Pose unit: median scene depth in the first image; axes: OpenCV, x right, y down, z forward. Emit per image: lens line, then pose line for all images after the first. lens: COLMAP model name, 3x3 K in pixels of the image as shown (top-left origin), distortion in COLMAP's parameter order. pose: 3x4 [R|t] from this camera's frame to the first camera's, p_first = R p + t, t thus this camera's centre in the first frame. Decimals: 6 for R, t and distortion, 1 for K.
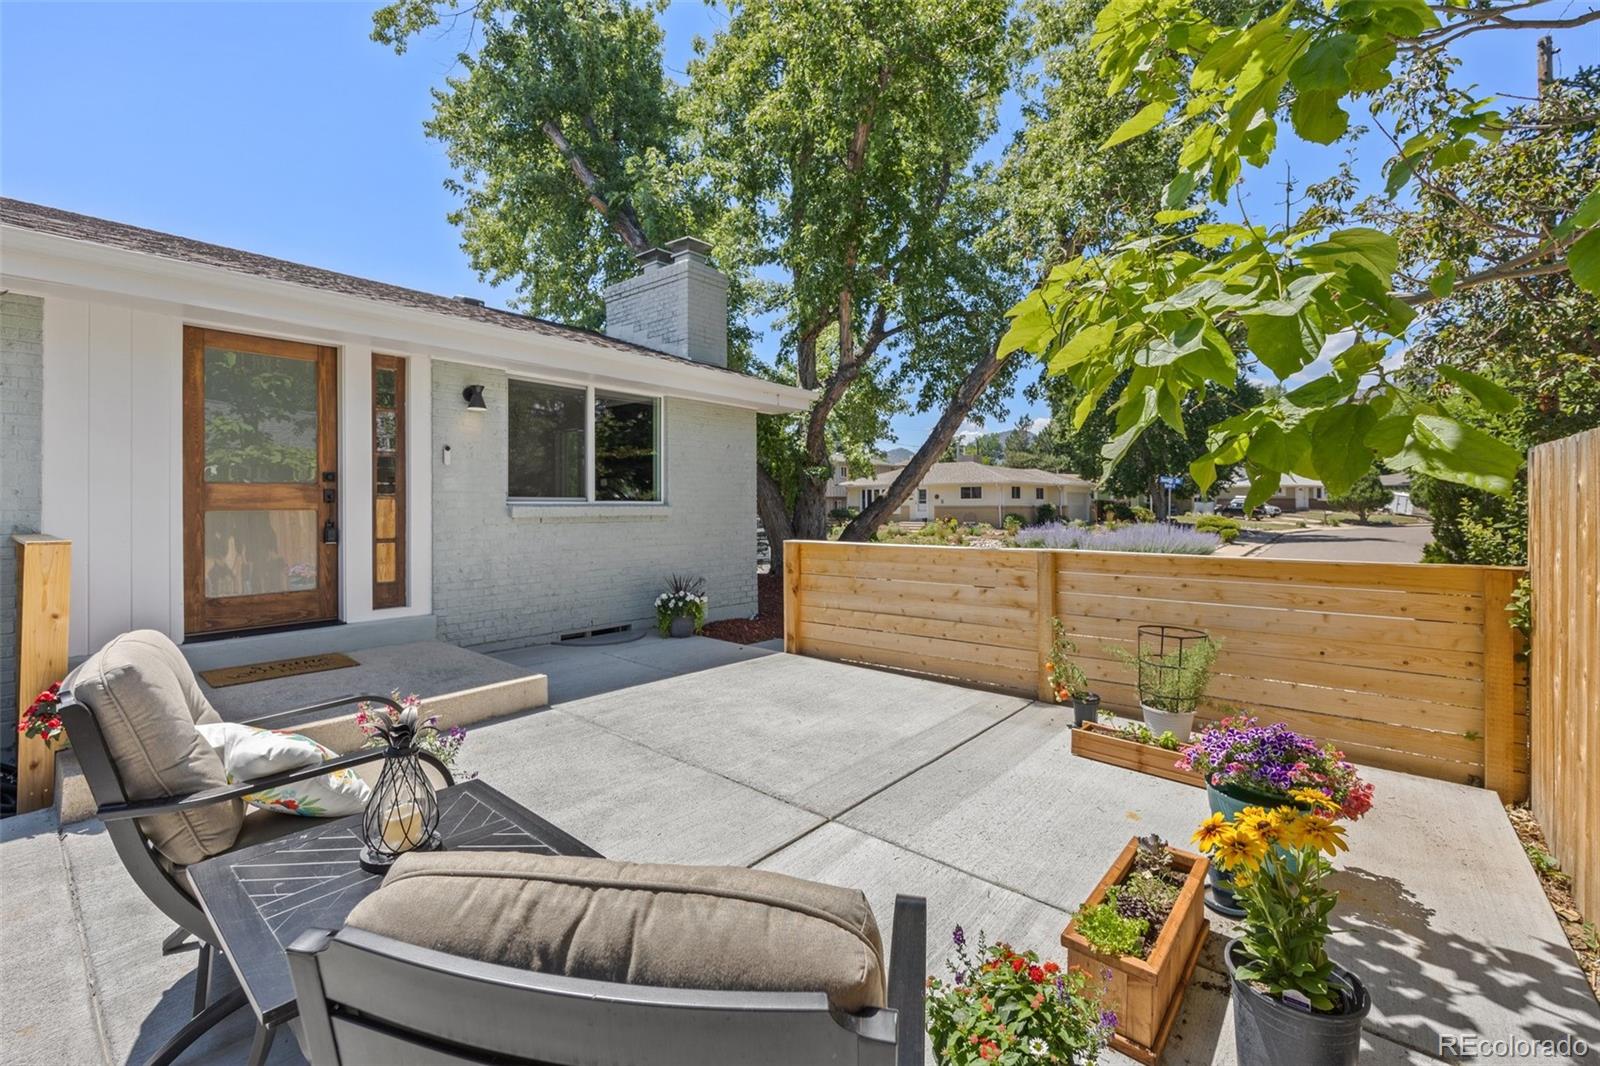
lens RADIAL K [[681.7, 0, 787.2], [0, 681.7, 503.3], [0, 0, 1]] dist [-0.008902, -0.000087]
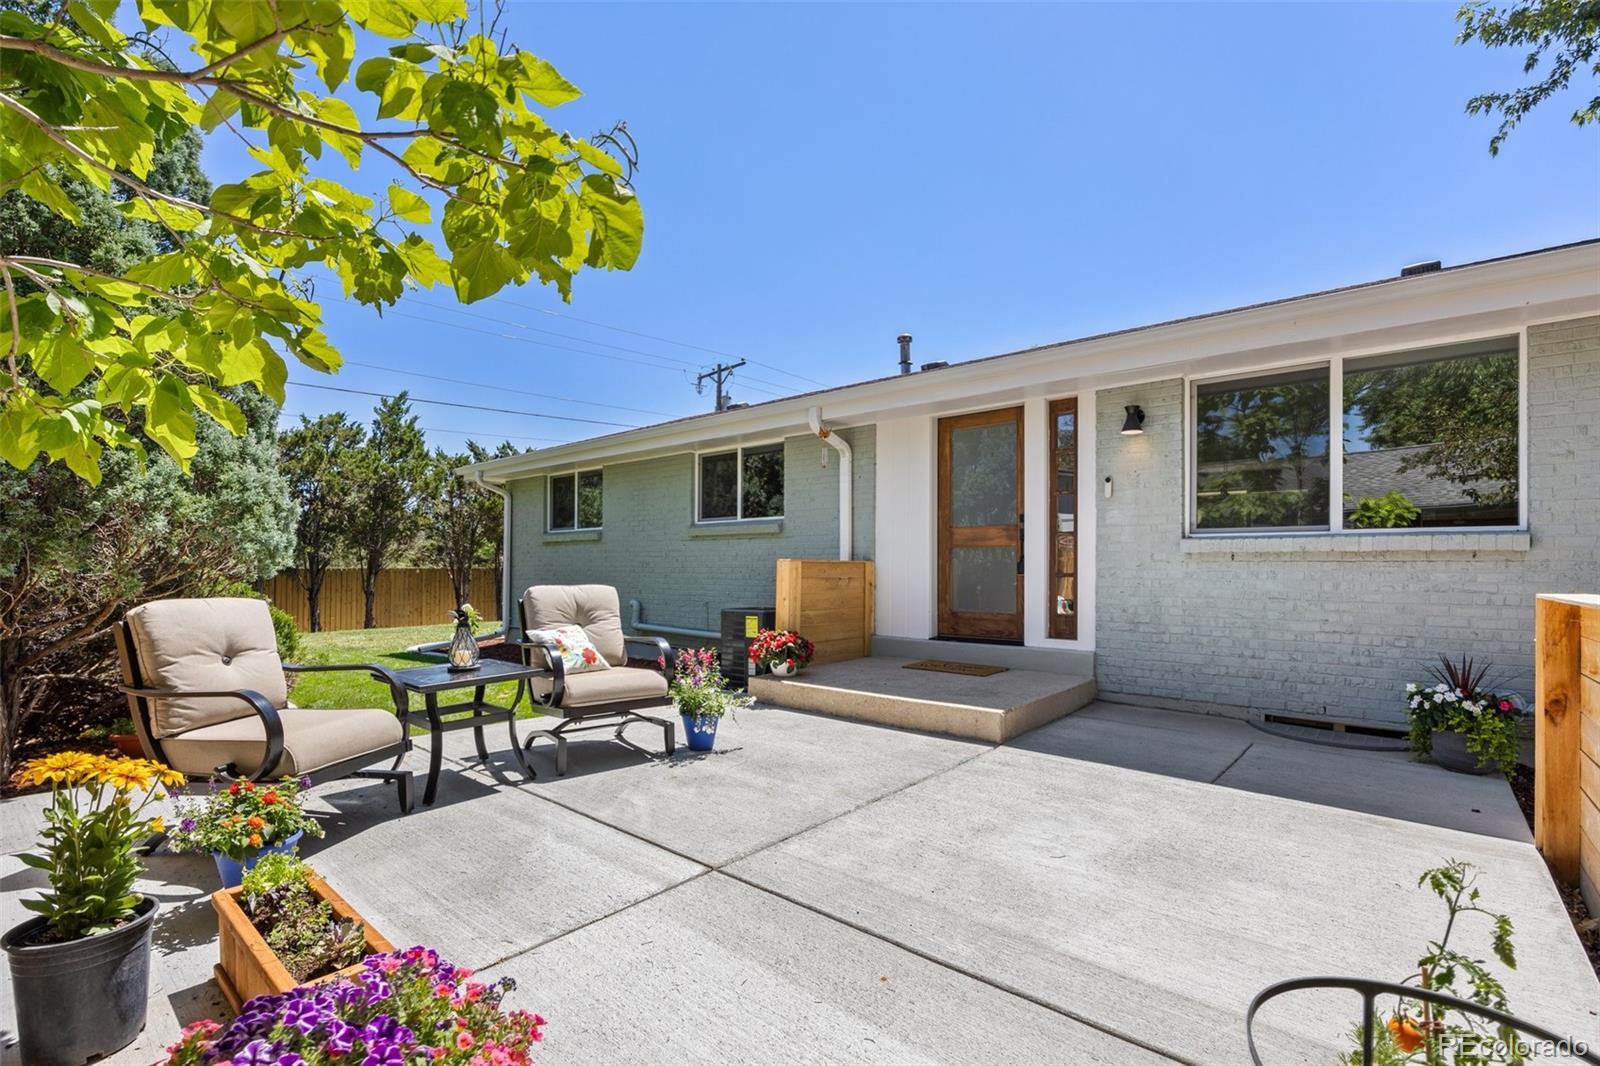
lens RADIAL K [[712.2, 0, 799.5], [0, 712.2, 563.5], [0, 0, 1]] dist [-0.001501, -0.000200]
pose [[0.004936, -0.004874, -0.999976, 0.512752], [-0.003342, 0.999982, -0.004890, 0.044094], [0.999982, 0.003366, 0.004919, 0.584849]]
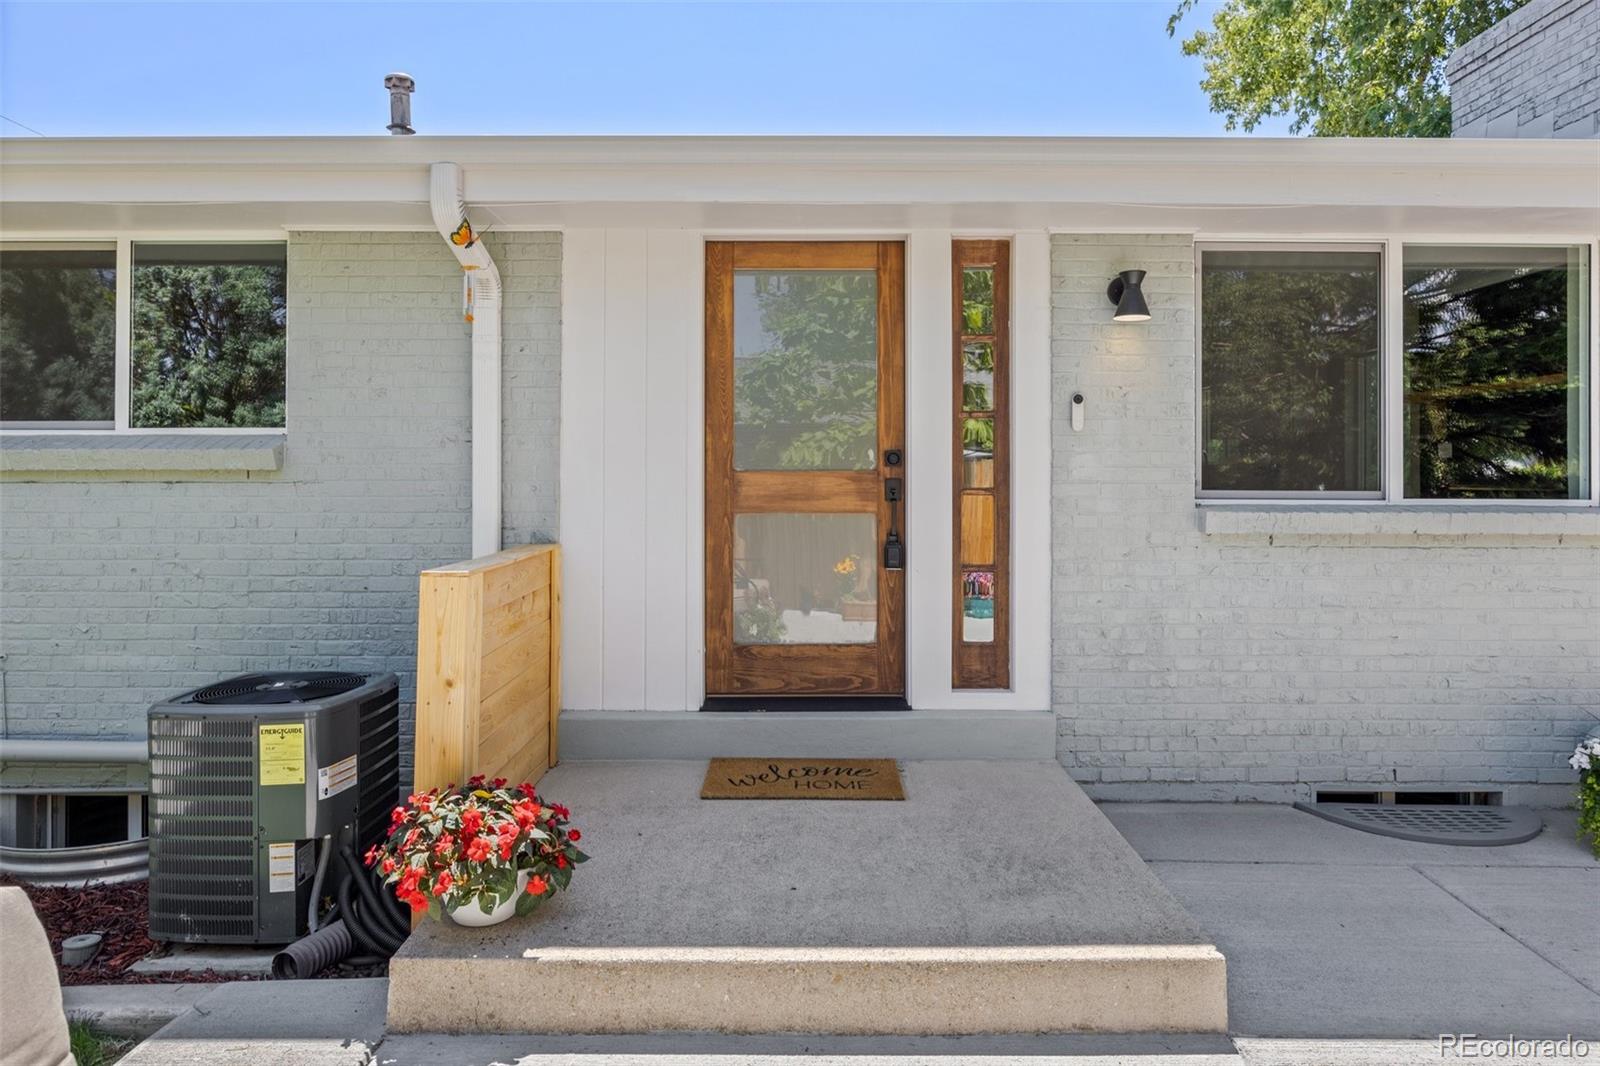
lens RADIAL K [[982.6, 0, 804.7], [0, 982.6, 475.7], [0, 0, 1]] dist [-0.001744, -0.000548]
pose [[0.652063, 0.000647, -0.758164, -0.064841], [-0.001020, 0.999999, -0.000024, -0.022400], [0.758164, 0.000789, 0.652064, 0.359173]]
